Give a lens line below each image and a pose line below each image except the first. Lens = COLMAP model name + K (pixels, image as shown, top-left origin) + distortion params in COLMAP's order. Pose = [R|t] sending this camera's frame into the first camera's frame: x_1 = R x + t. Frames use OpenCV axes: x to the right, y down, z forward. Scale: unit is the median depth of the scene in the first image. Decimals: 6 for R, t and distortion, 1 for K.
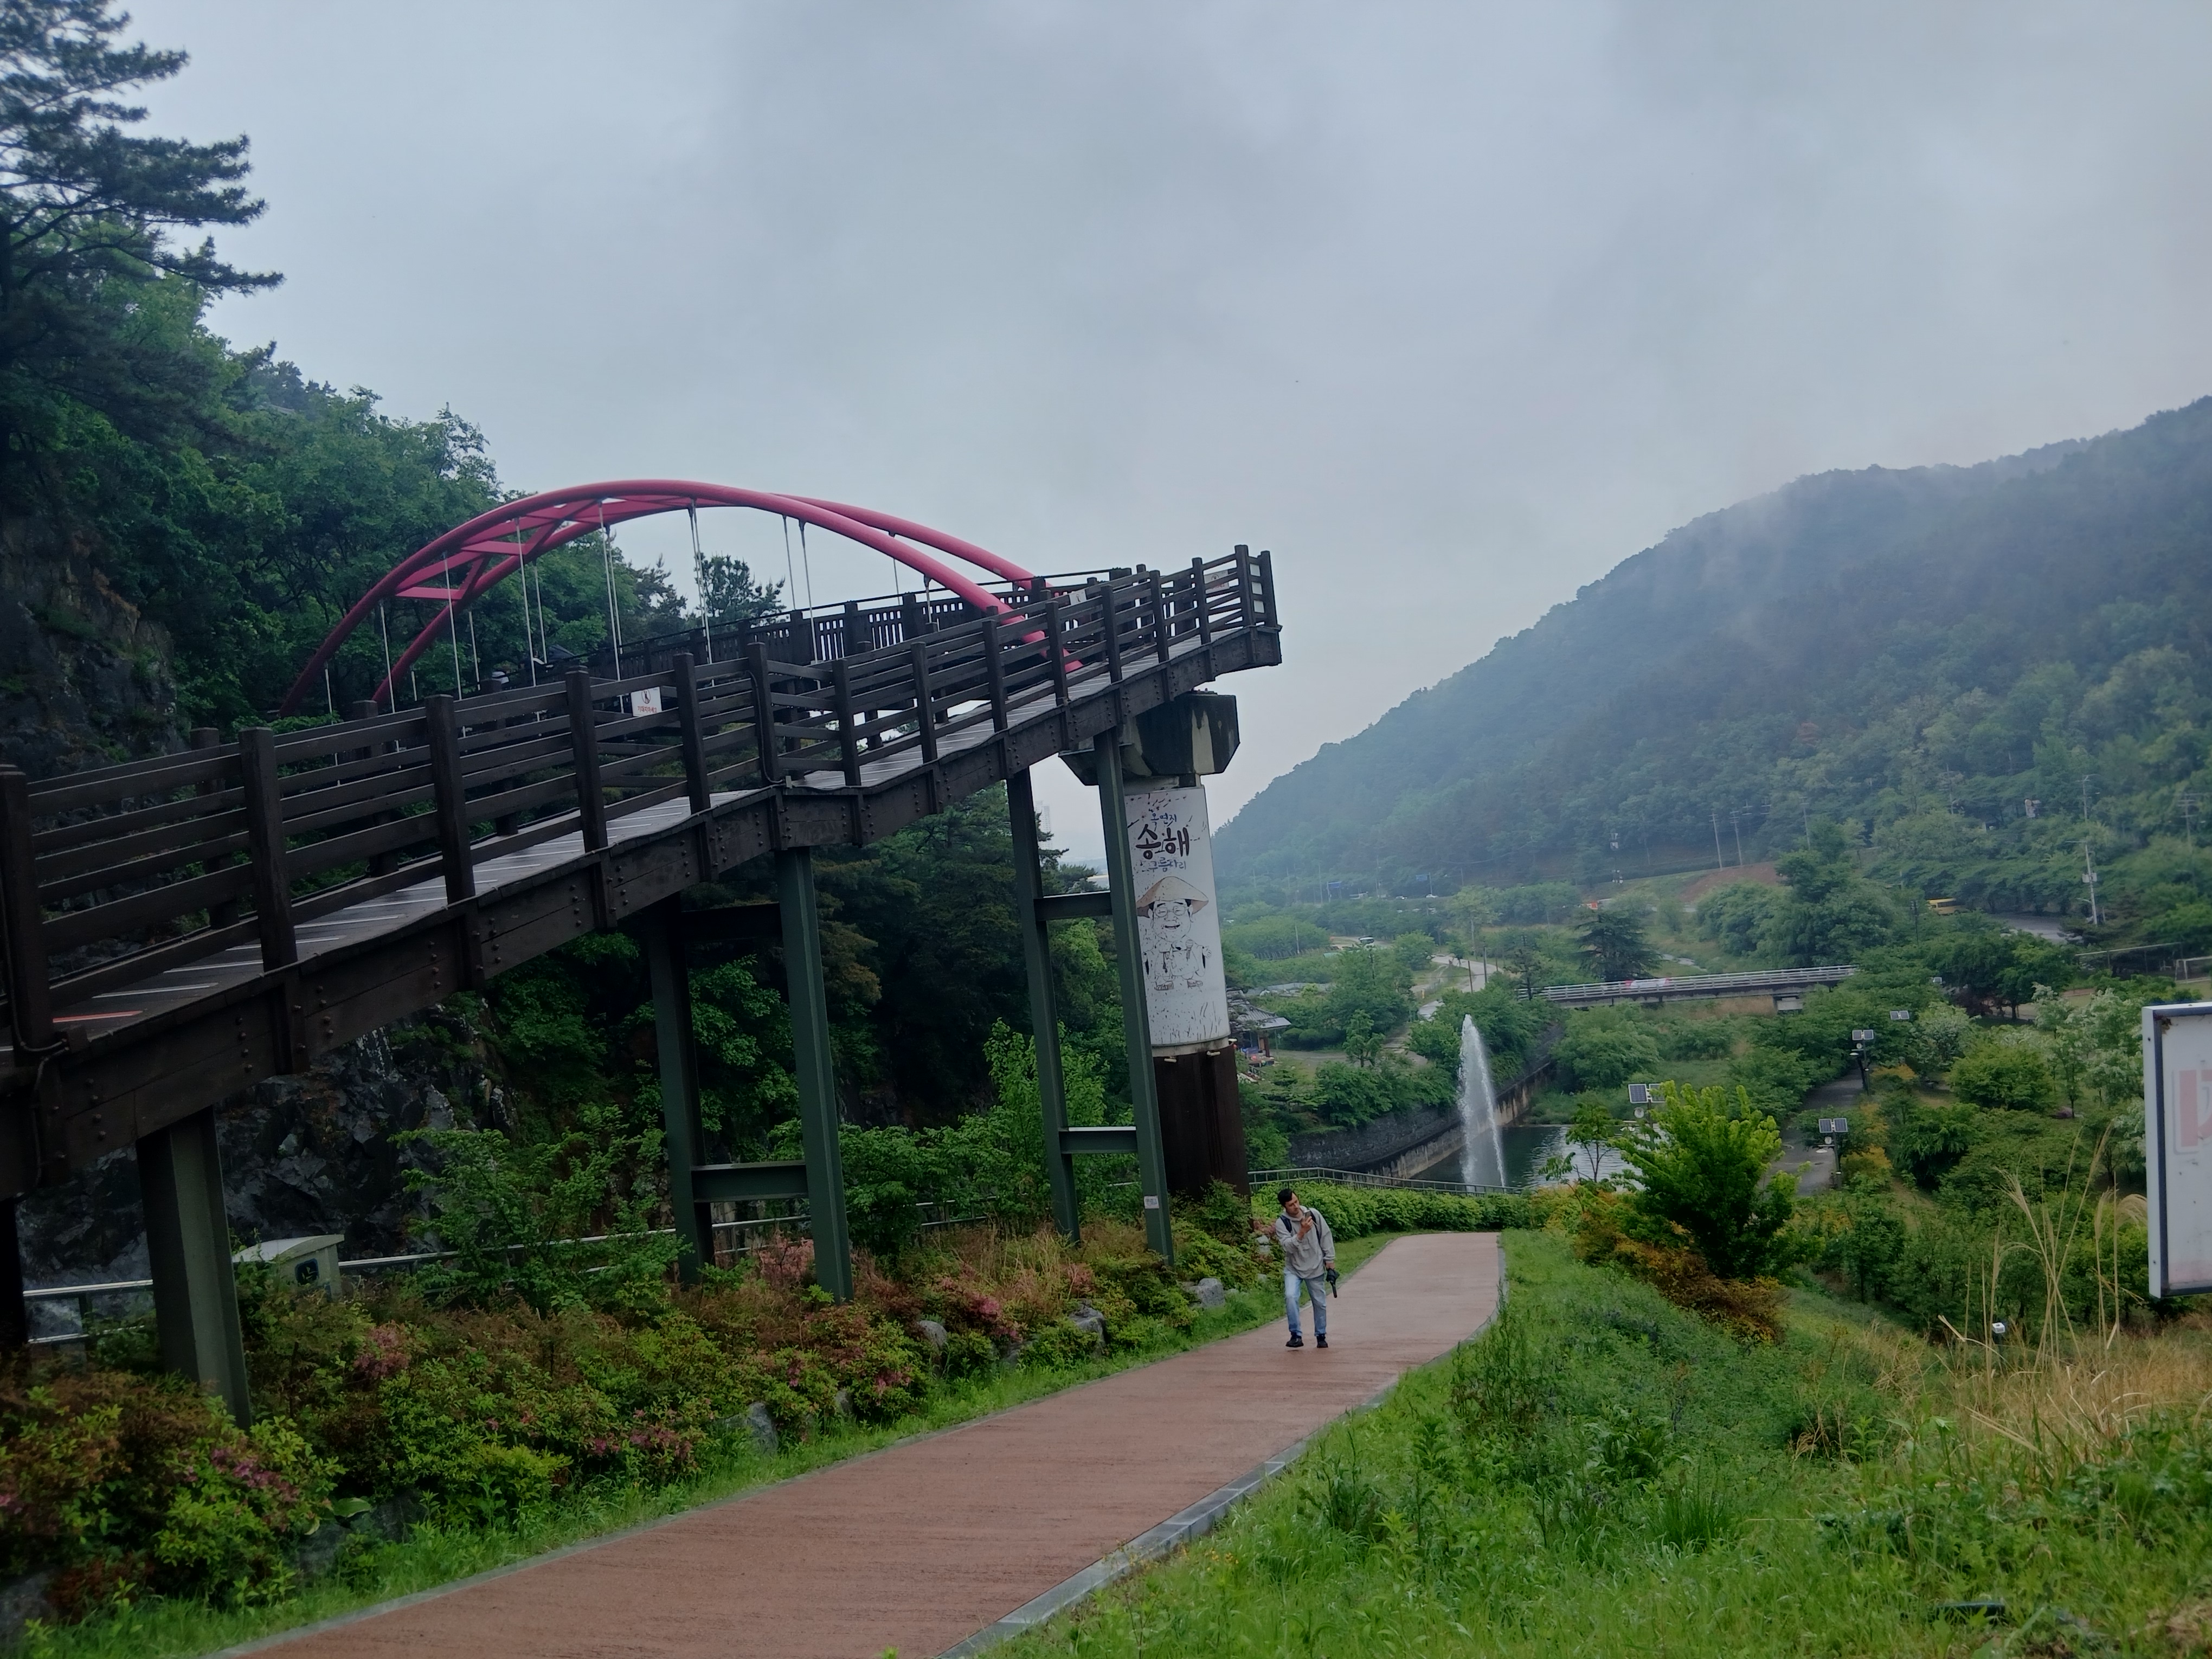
lens RADIAL K [[1680.0, 0, 1106.0], [0, 1680.0, 829.5], [0, 0, 1]] dist [0.111953, -0.233924]
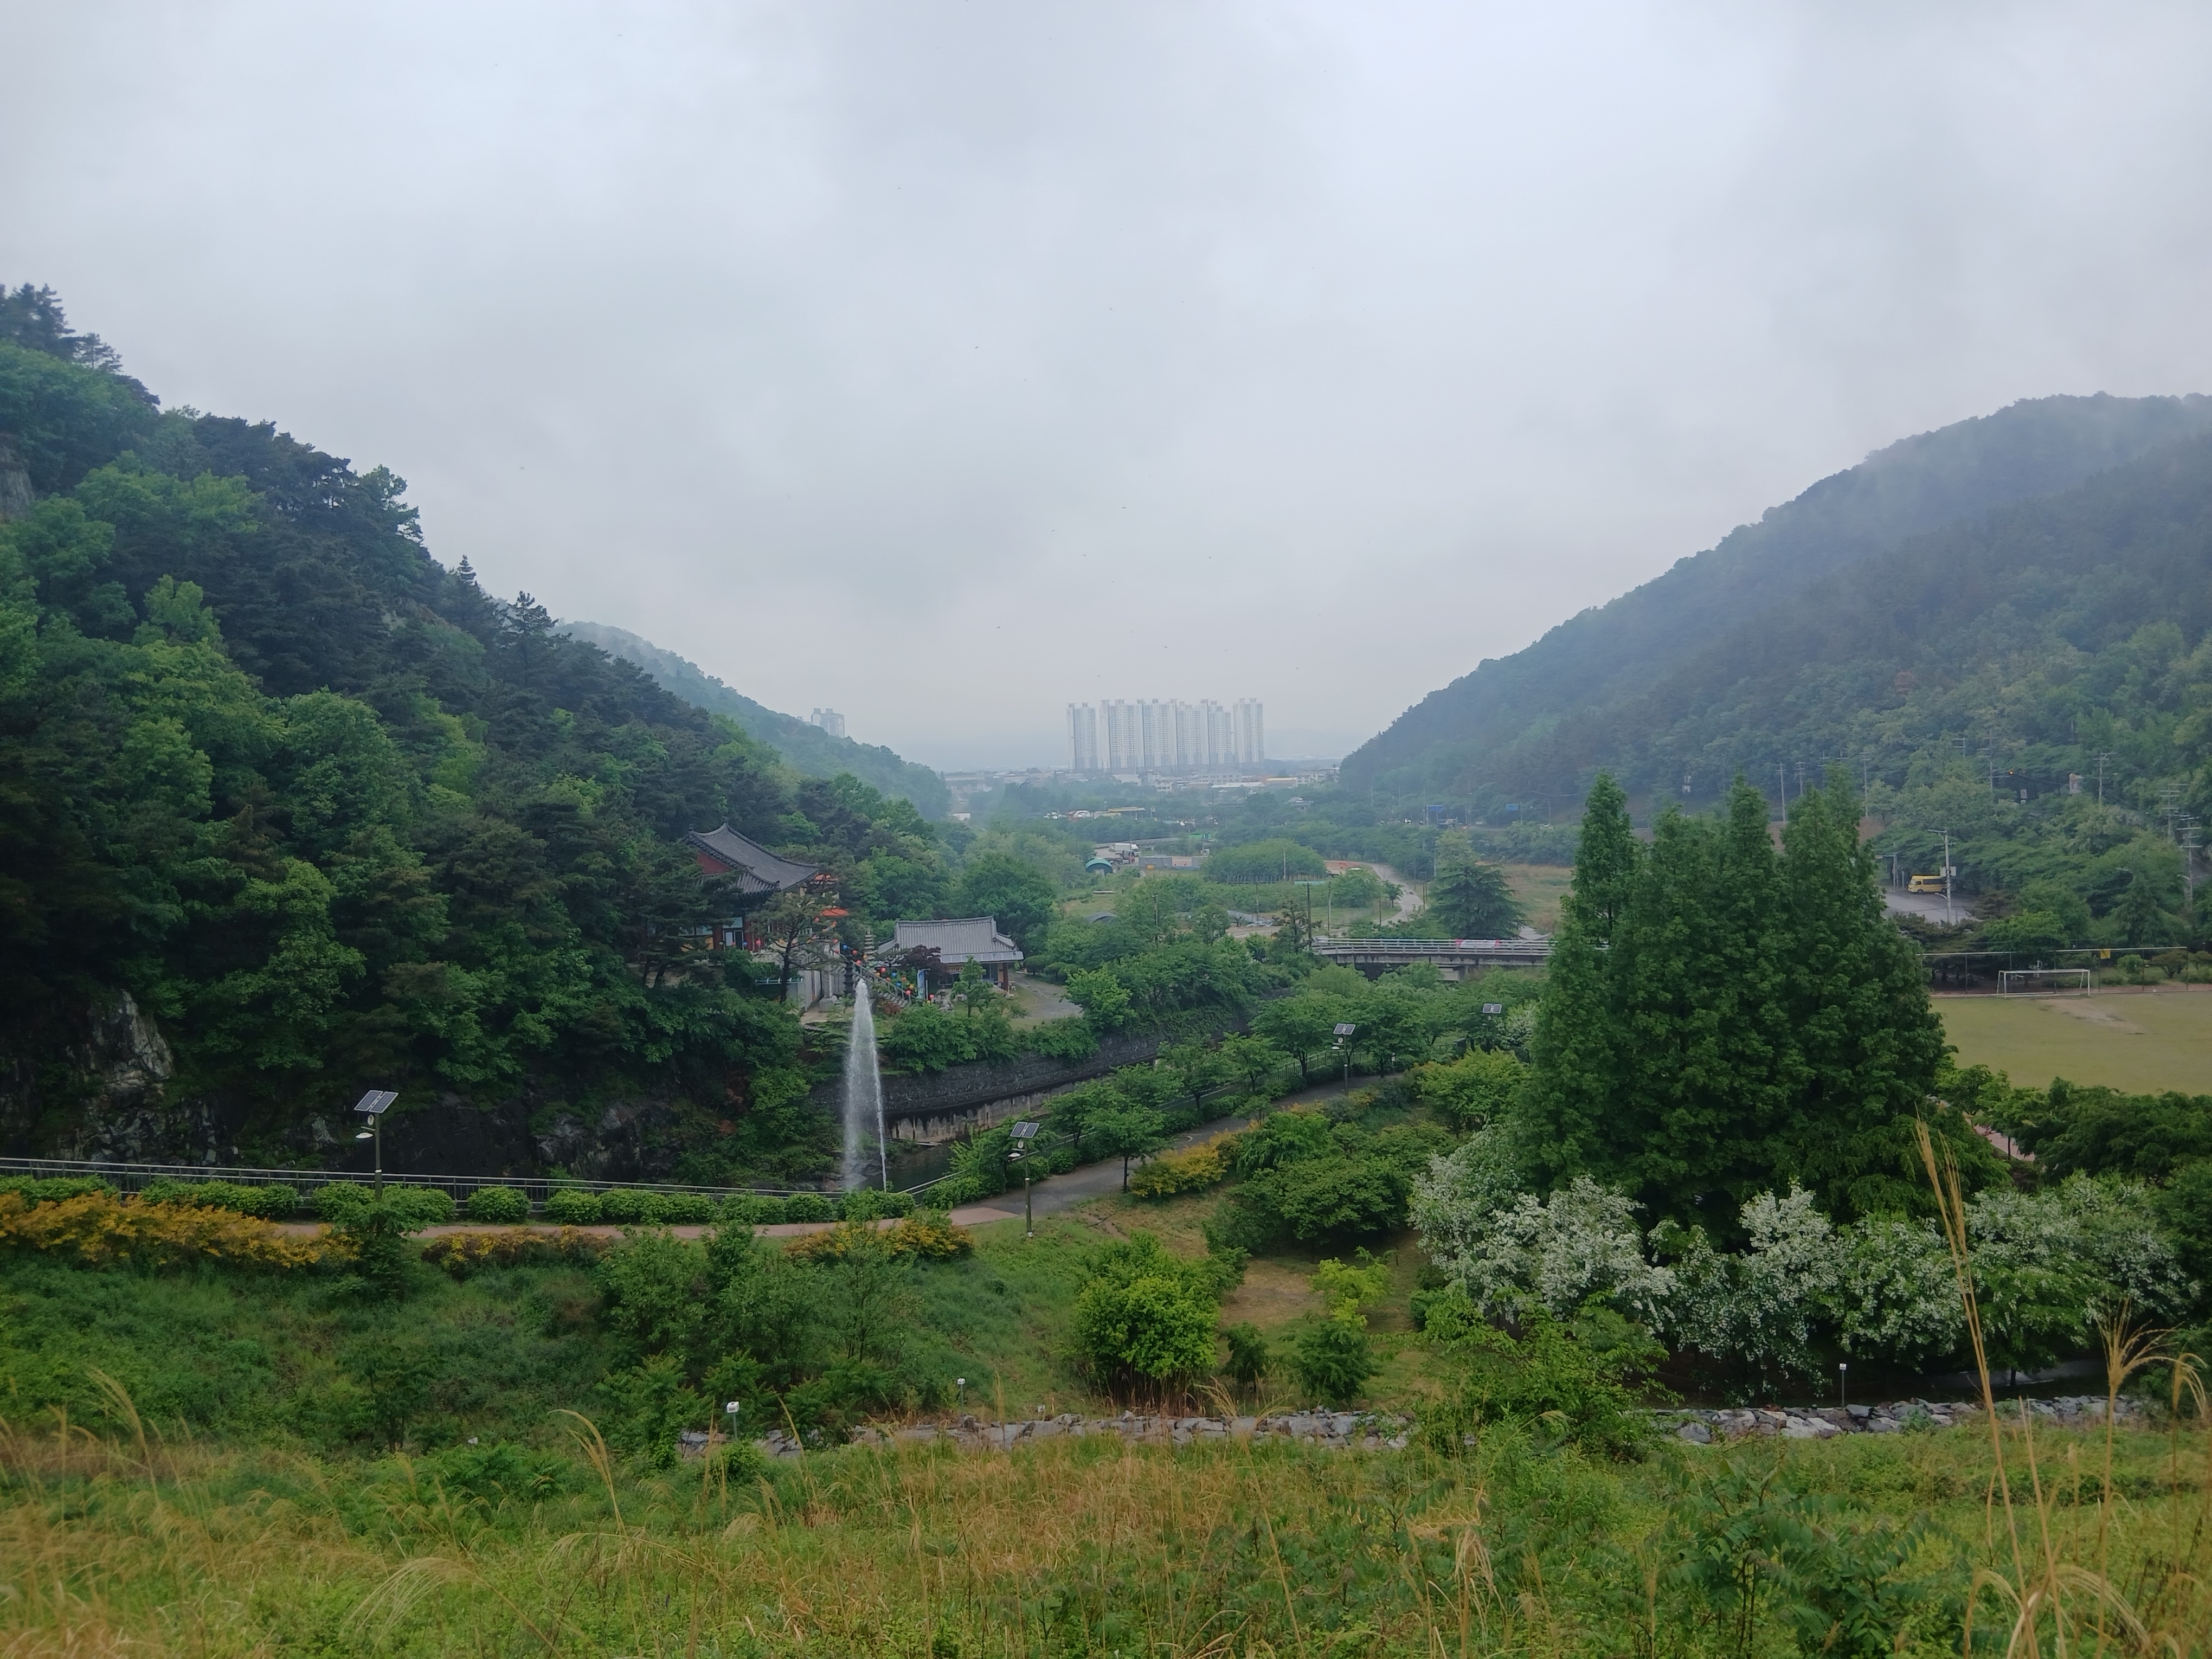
lens RADIAL K [[1685.8, 0, 1105.9], [0, 1685.8, 783.7], [0, 0, 1]] dist [0.123372, -0.175006]
pose [[0.988406, 0.068895, -0.135303, 0.225405], [-0.063928, 0.997123, 0.040724, -0.024179], [0.137720, -0.031602, 0.989967, 0.022535]]
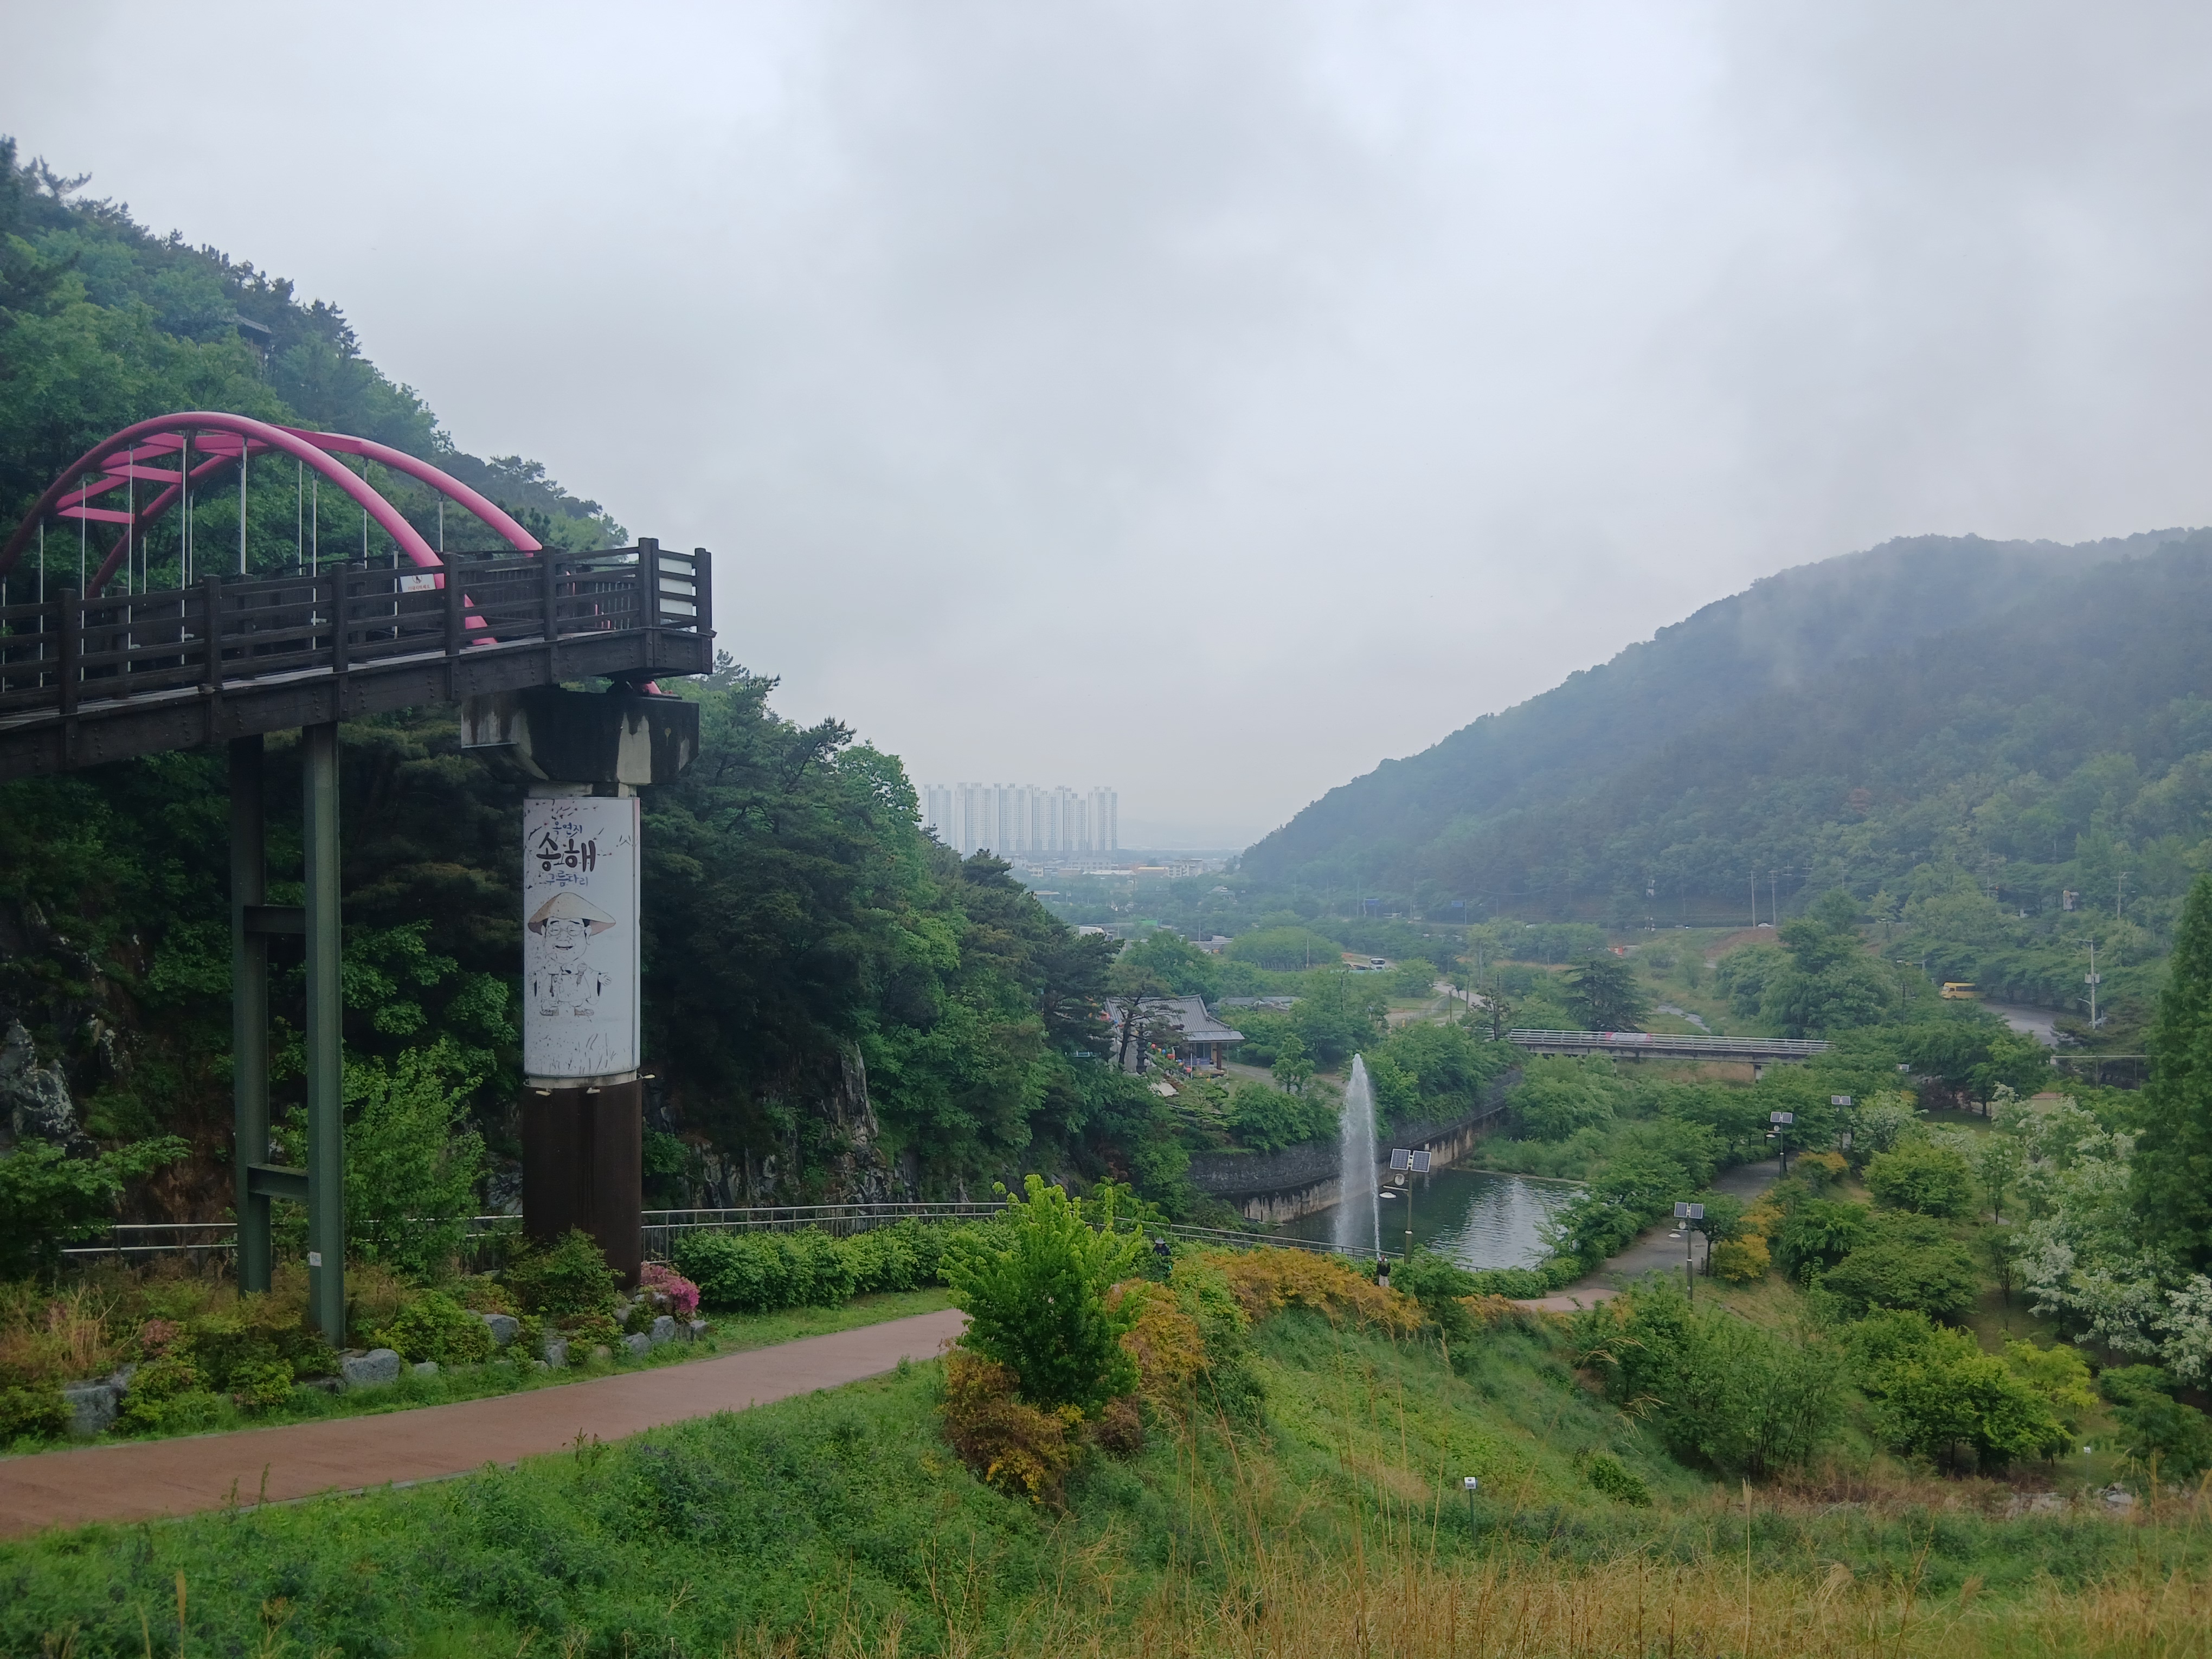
lens RADIAL K [[1672.8, 0, 1106.0], [0, 1672.8, 829.5], [0, 0, 1]] dist [0.118995, -0.240663]
pose [[0.993766, 0.104154, -0.039773, 0.044083], [-0.103885, 0.994551, 0.008779, -0.005399], [0.040471, -0.004592, 0.999170, 0.011960]]
